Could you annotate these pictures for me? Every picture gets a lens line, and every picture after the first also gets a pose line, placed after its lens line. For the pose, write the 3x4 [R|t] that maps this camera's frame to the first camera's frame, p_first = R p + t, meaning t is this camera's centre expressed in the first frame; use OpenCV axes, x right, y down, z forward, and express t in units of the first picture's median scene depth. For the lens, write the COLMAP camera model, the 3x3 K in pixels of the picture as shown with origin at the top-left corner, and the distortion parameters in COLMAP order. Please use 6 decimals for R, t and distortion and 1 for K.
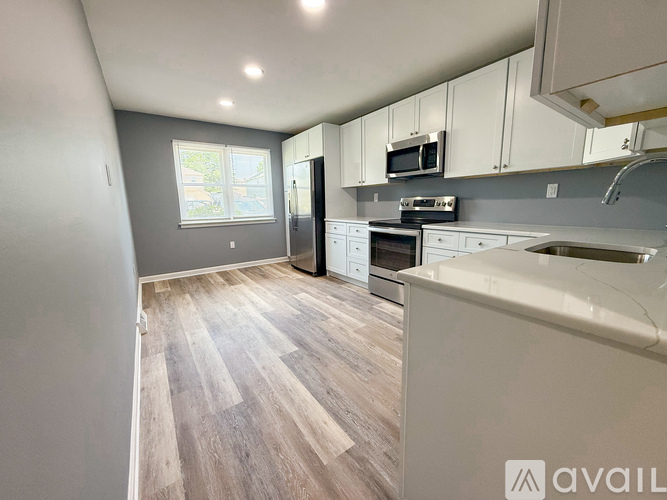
lens RADIAL K [[266.5, 0, 333.3], [0, 266.5, 250.0], [0, 0, 1]] dist [-0.003397, -0.001491]
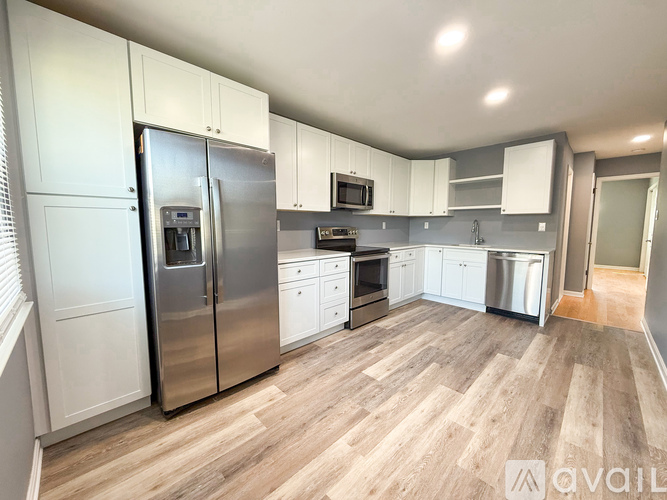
lens RADIAL K [[266.5, 0, 331.9], [0, 266.5, 250.1], [0, 0, 1]] dist [-0.003397, -0.001491]
pose [[-0.160531, -0.069284, 0.984596, -0.854948], [0.177984, 0.979149, 0.097919, -0.242718], [-0.970851, 0.190962, -0.144852, 1.345678]]
